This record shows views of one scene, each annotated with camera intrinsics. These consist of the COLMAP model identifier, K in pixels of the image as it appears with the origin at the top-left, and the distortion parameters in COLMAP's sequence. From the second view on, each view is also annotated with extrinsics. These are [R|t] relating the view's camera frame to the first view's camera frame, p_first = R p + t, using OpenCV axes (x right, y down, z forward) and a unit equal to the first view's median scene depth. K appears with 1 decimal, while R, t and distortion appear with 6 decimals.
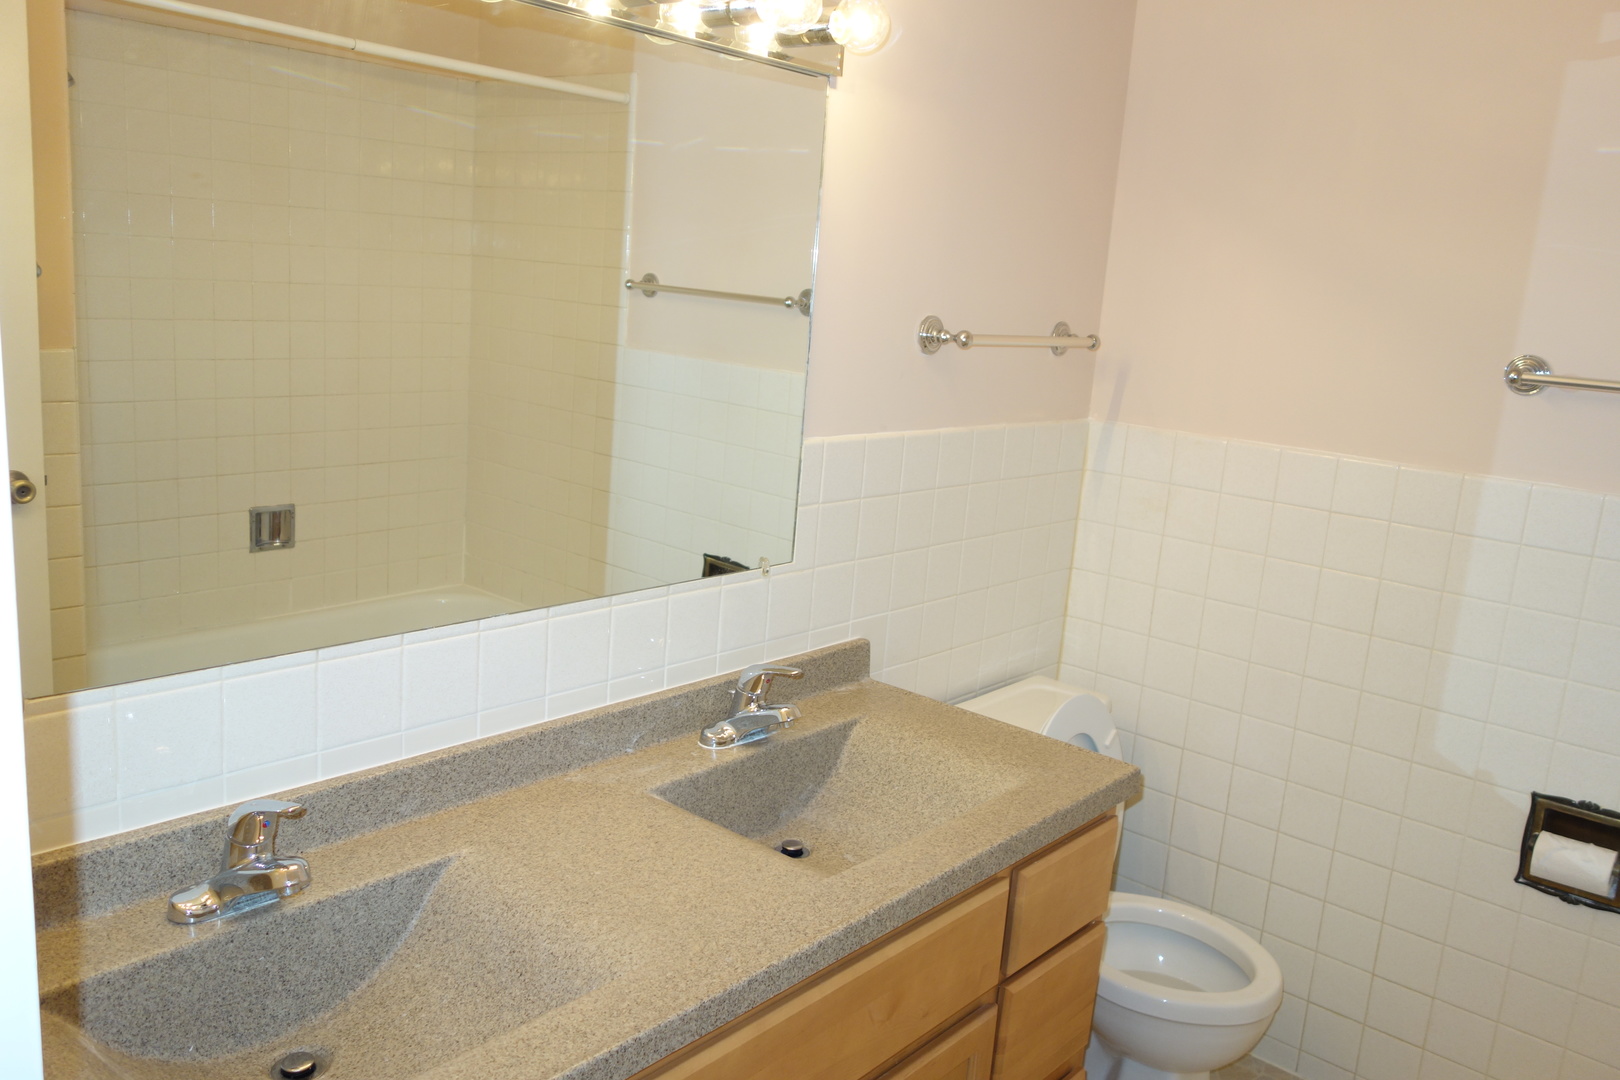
lens RADIAL K [[1294.6, 0, 810.0], [0, 1294.6, 540.0], [0, 0, 1]] dist [-0.000351, 0.002864]
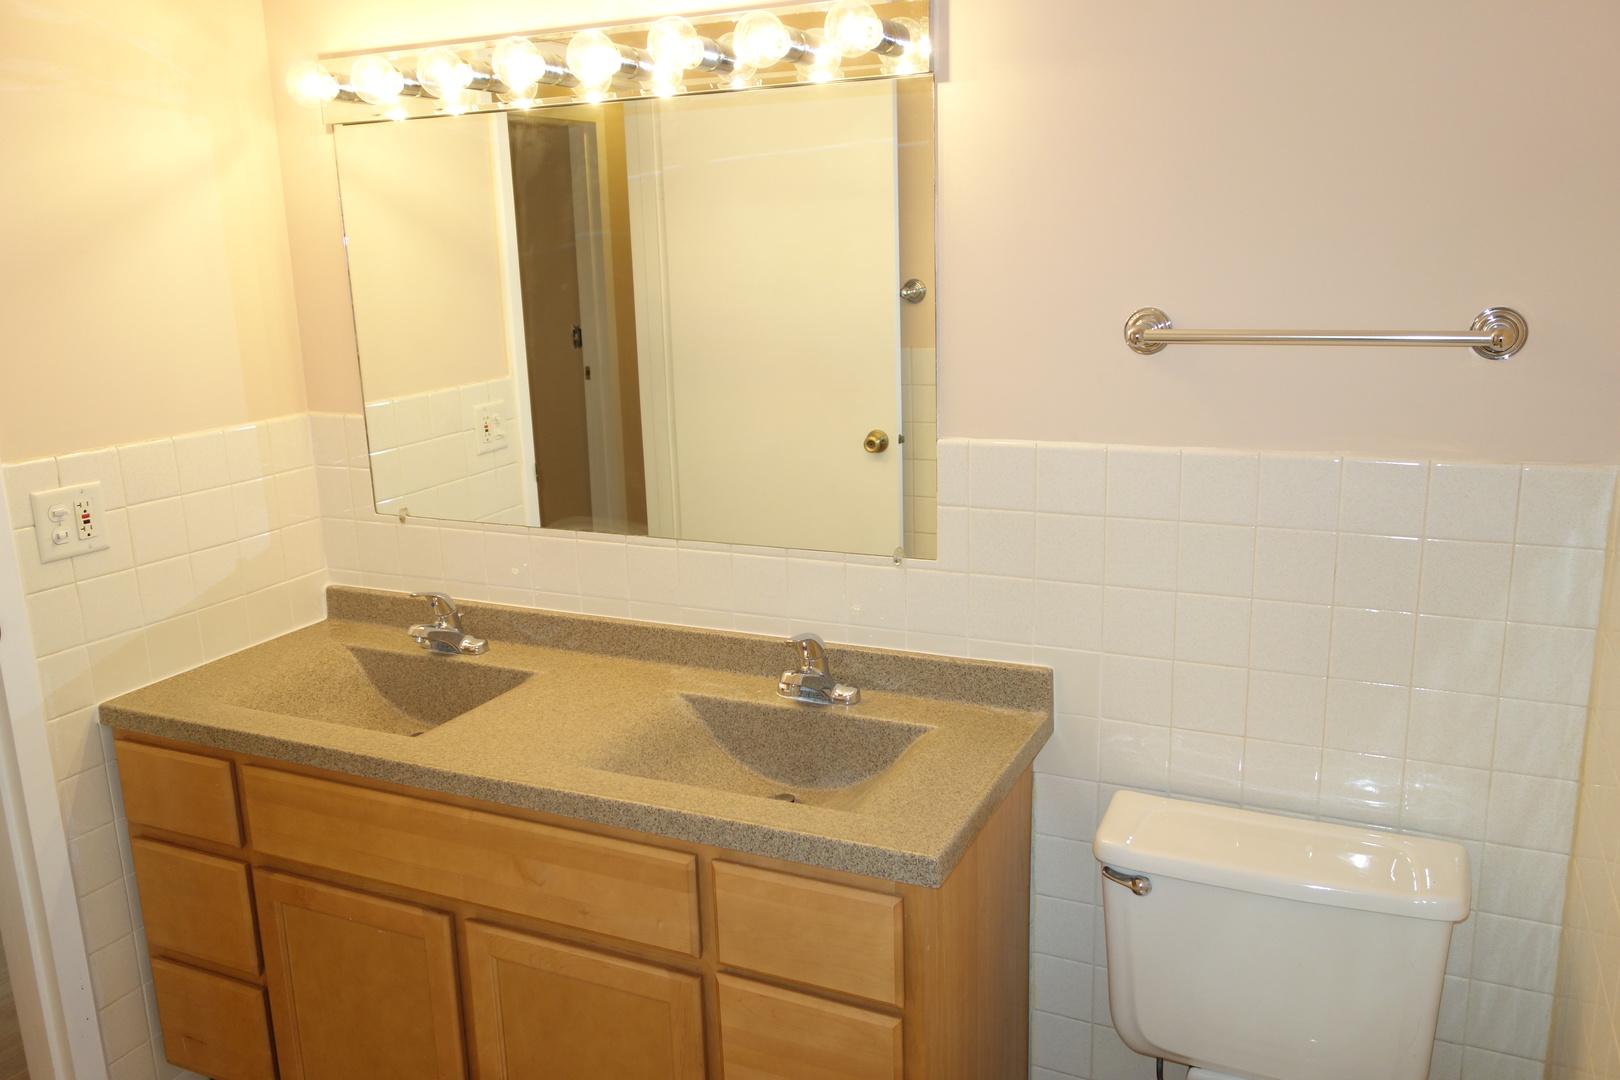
lens RADIAL K [[1268.5, 0, 810.0], [0, 1268.5, 540.0], [0, 0, 1]] dist [0.002503, 0.000554]
pose [[0.266134, 0.138500, -0.953934, 0.988582], [-0.151341, 0.983354, 0.100550, -0.090943], [0.951981, 0.117610, 0.282665, 0.692051]]
